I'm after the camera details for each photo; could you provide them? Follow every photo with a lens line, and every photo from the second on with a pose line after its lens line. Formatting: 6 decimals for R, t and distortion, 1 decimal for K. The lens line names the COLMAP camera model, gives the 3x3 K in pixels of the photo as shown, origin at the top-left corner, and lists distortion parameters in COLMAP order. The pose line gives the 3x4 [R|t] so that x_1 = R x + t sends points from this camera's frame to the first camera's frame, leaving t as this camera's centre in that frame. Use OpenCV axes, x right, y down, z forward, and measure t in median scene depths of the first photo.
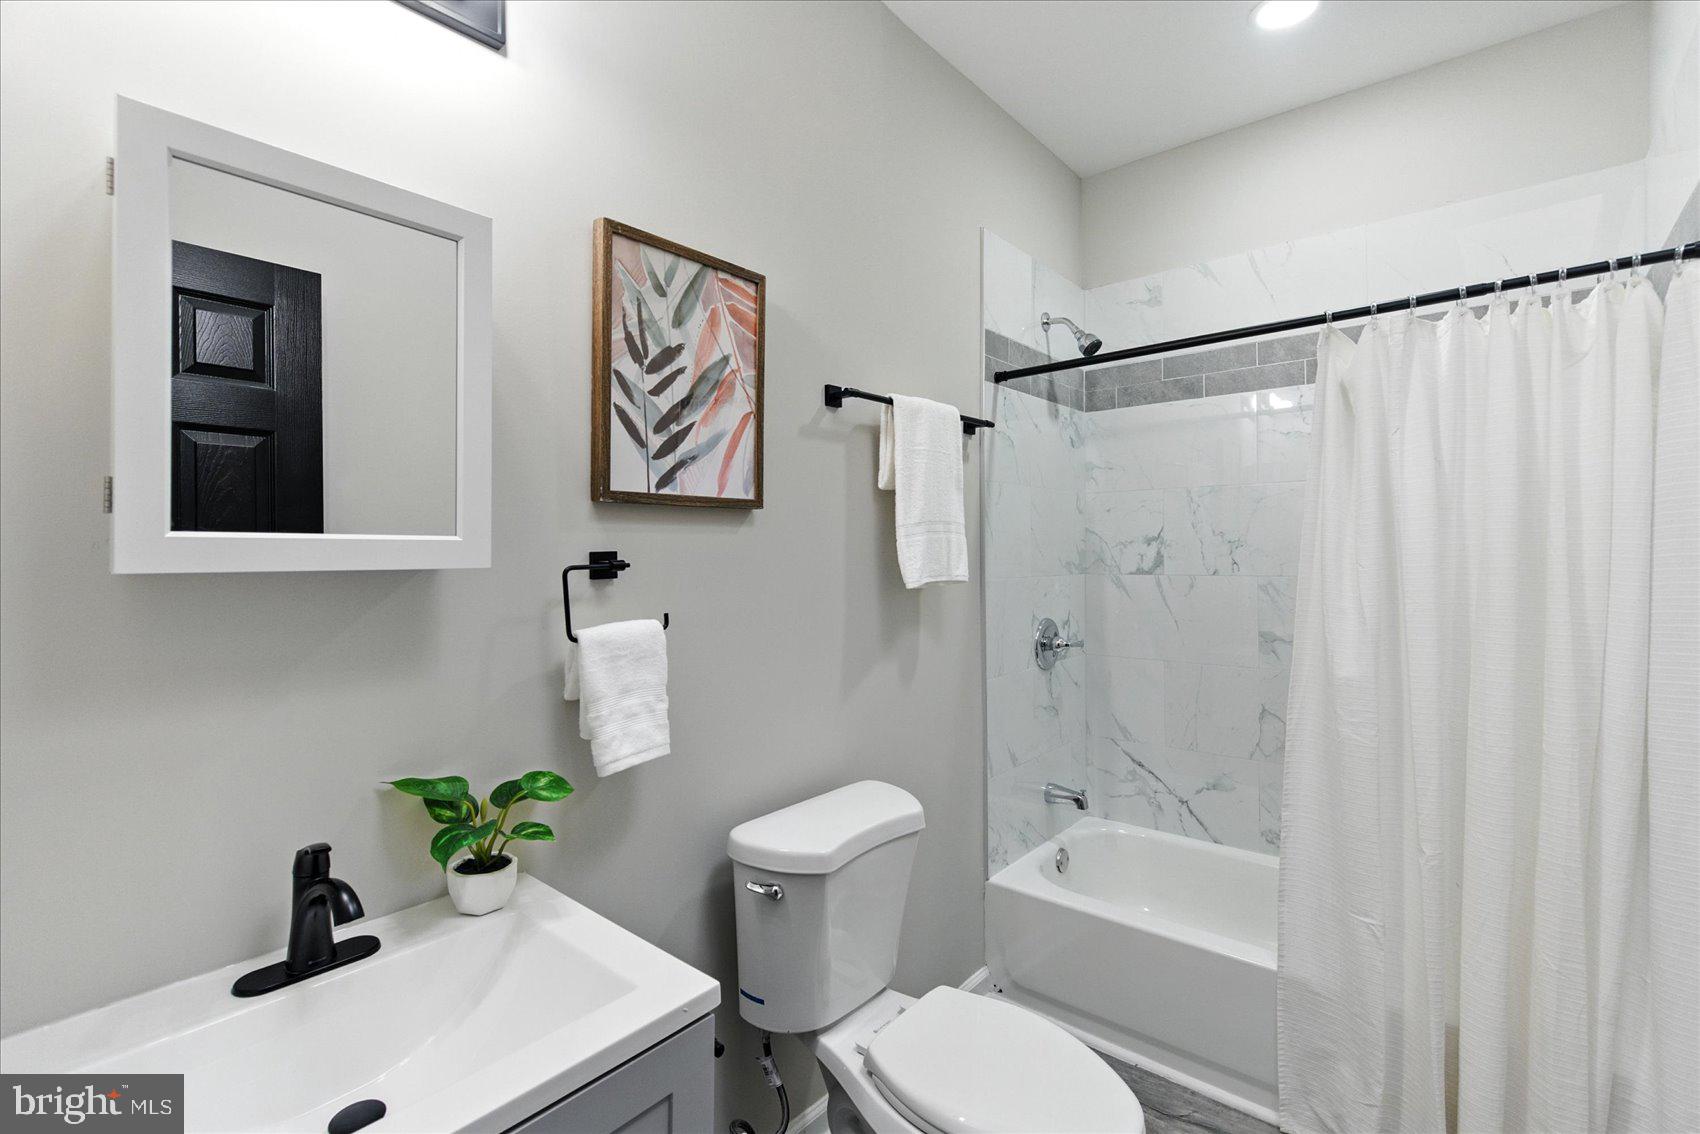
lens RADIAL K [[797.9, 0, 853.0], [0, 797.9, 559.3], [0, 0, 1]] dist [0.009692, -0.001614]
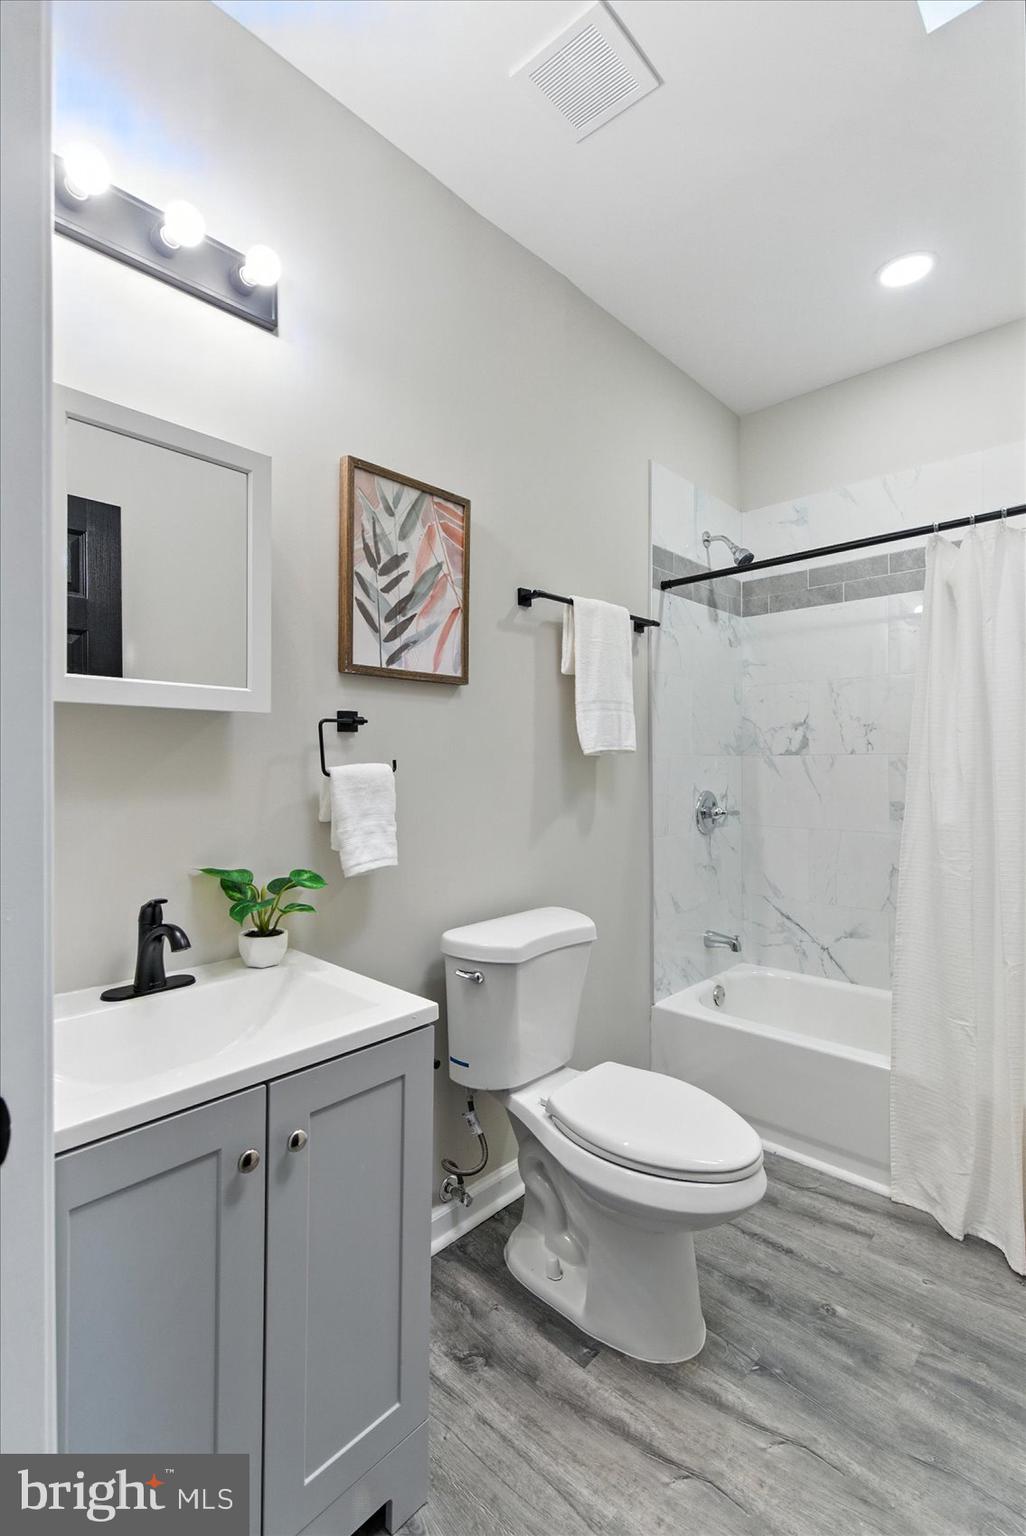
lens RADIAL K [[720.9, 0, 510.0], [0, 720.9, 768.8], [0, 0, 1]] dist [0.009692, -0.001614]
pose [[0.998658, 0.002478, -0.051731, 0.012948], [-0.002300, 0.999991, 0.003514, 0.066759], [0.051739, -0.003390, 0.998655, -0.139721]]
